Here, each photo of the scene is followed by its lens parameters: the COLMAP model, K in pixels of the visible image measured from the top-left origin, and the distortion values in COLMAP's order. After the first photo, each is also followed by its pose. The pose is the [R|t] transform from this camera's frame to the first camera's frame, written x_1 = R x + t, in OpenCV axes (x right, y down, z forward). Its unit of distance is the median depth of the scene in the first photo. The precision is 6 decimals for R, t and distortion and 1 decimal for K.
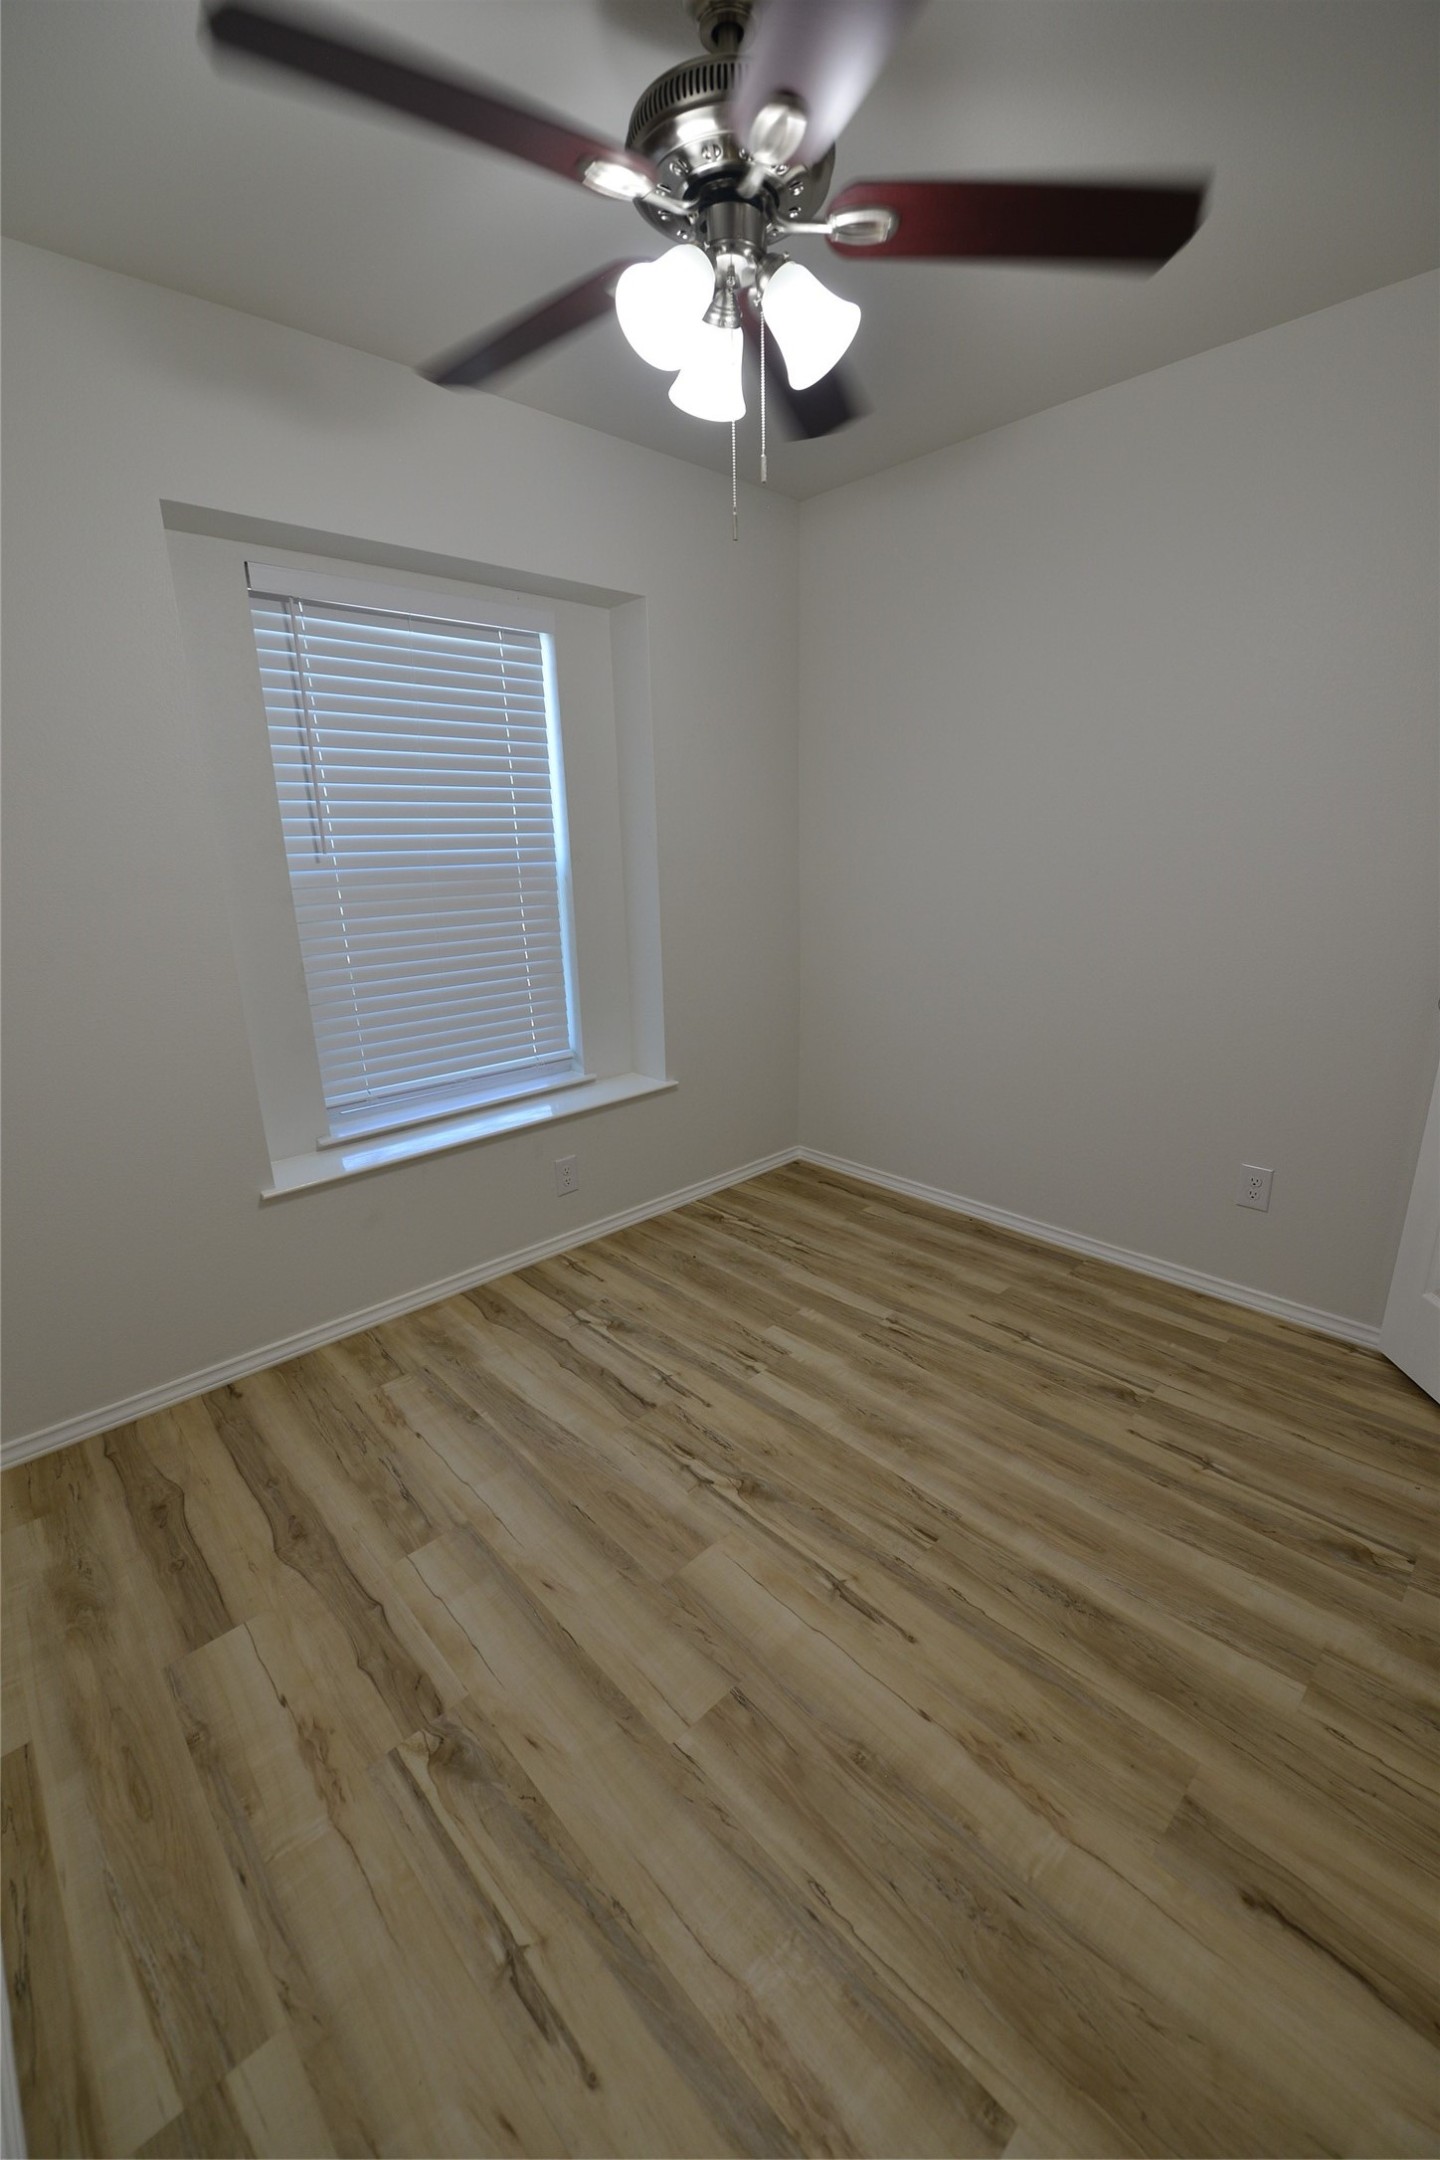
lens RADIAL K [[861.3, 0, 723.4], [0, 861.3, 1080.2], [0, 0, 1]] dist [-0.010634, -0.004874]
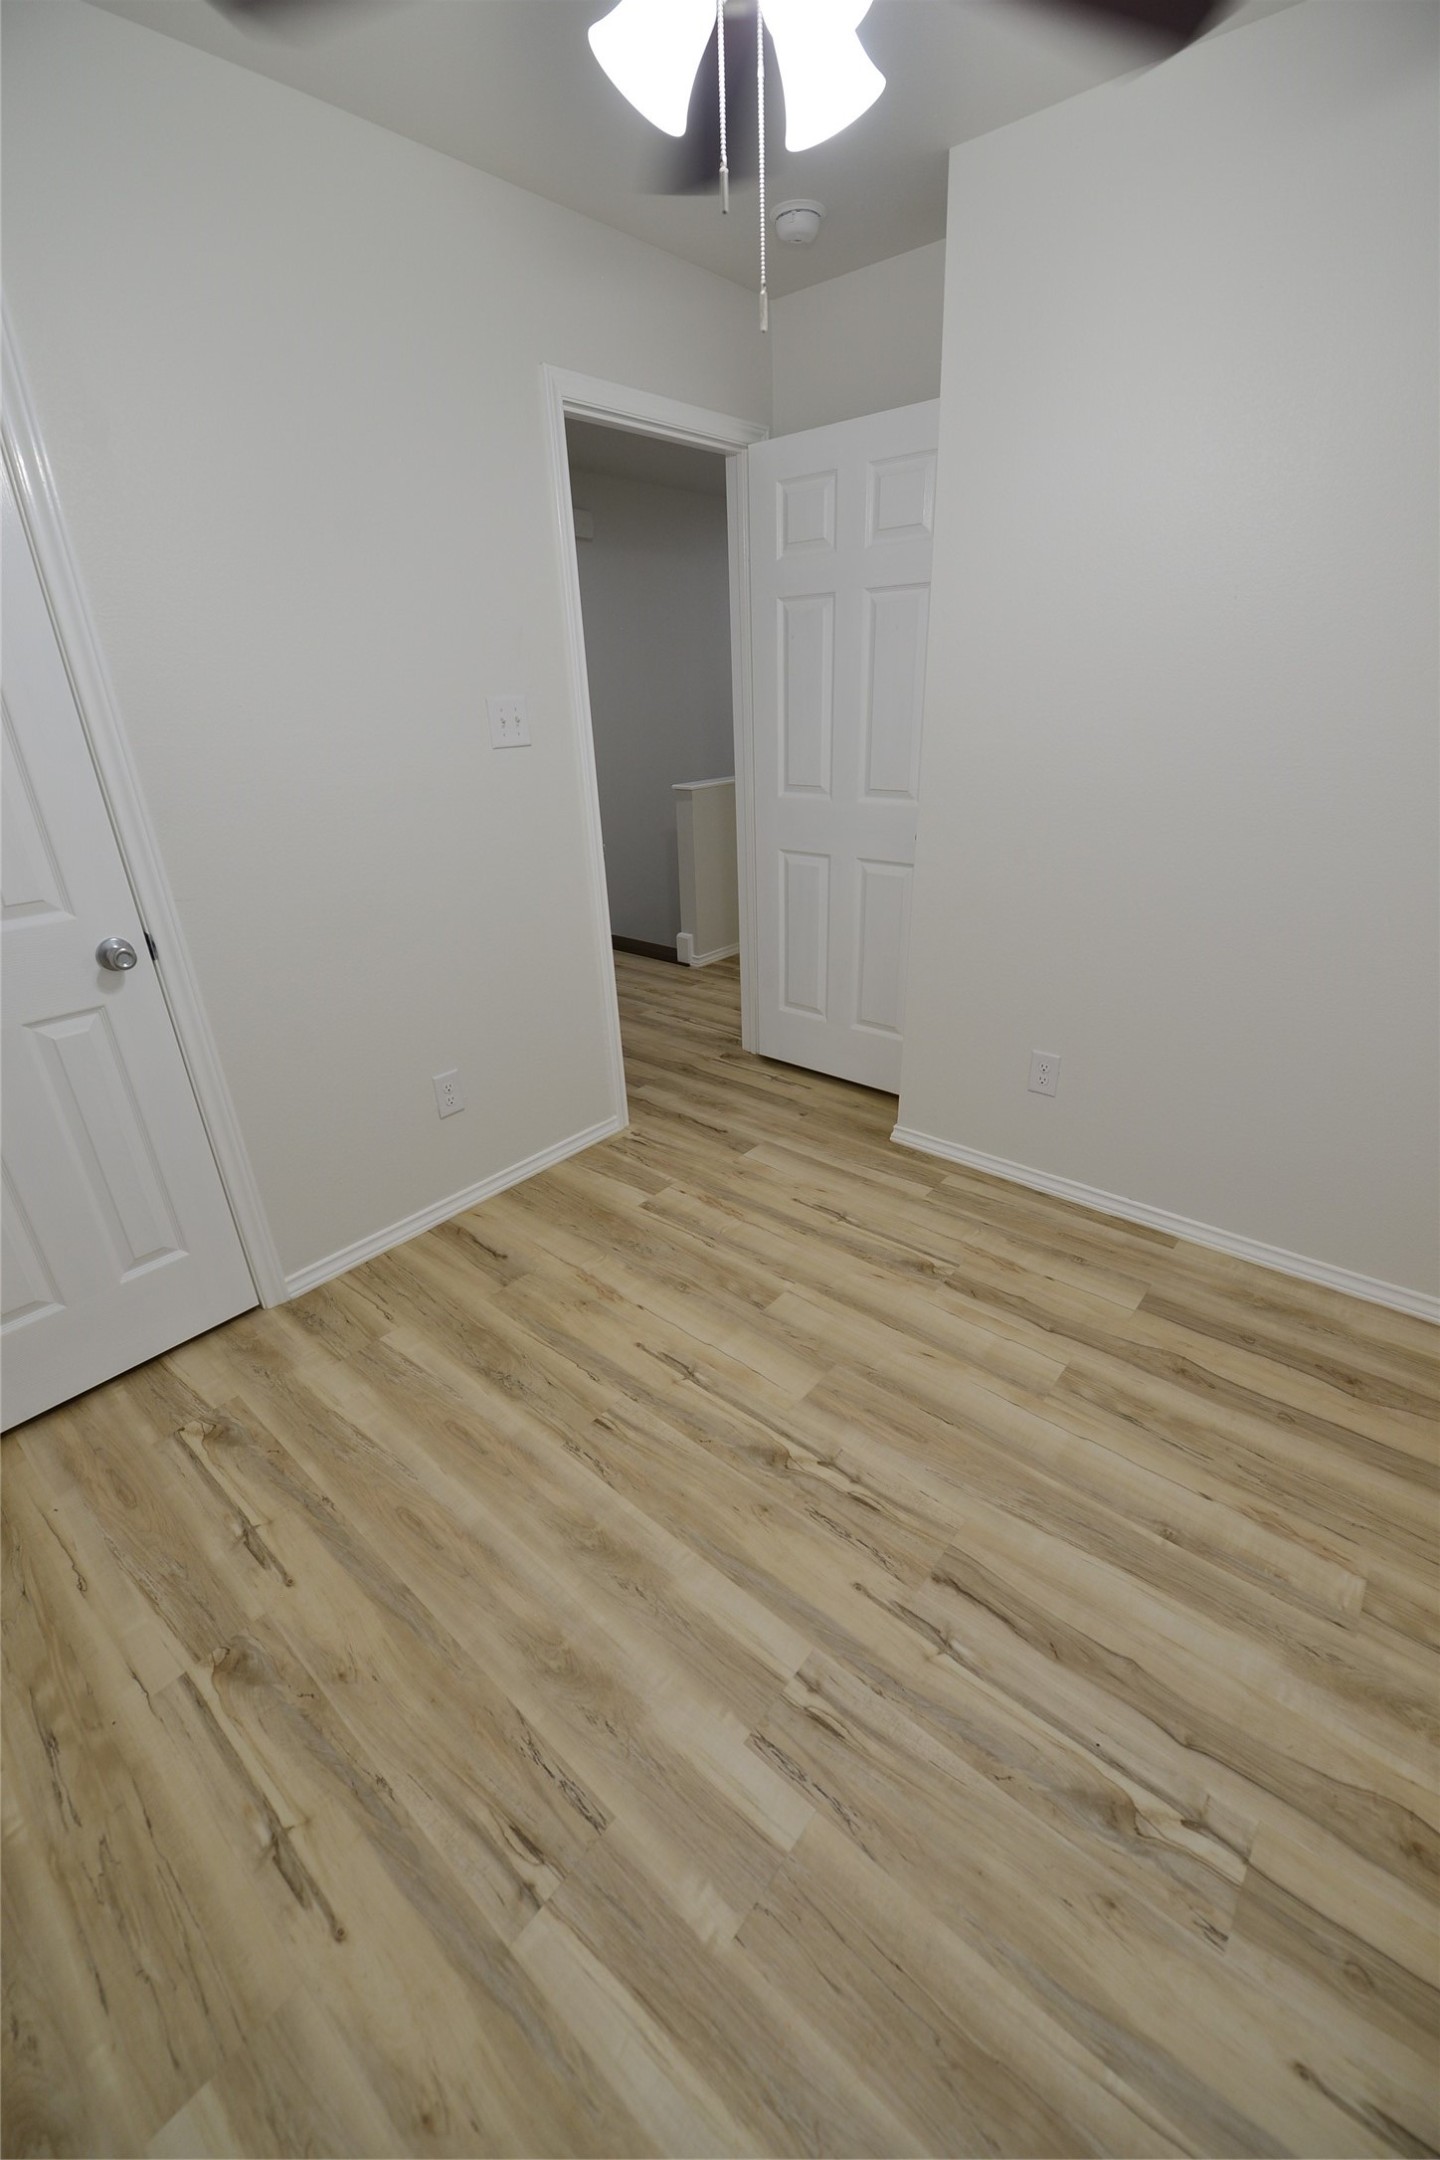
lens RADIAL K [[861.3, 0, 723.4], [0, 861.3, 1080.2], [0, 0, 1]] dist [-0.010634, -0.004874]
pose [[-0.993038, 0.093479, -0.071681, 0.123502], [0.024576, 0.759520, 0.650020, -0.465911], [0.115206, 0.643733, -0.756529, 1.514078]]
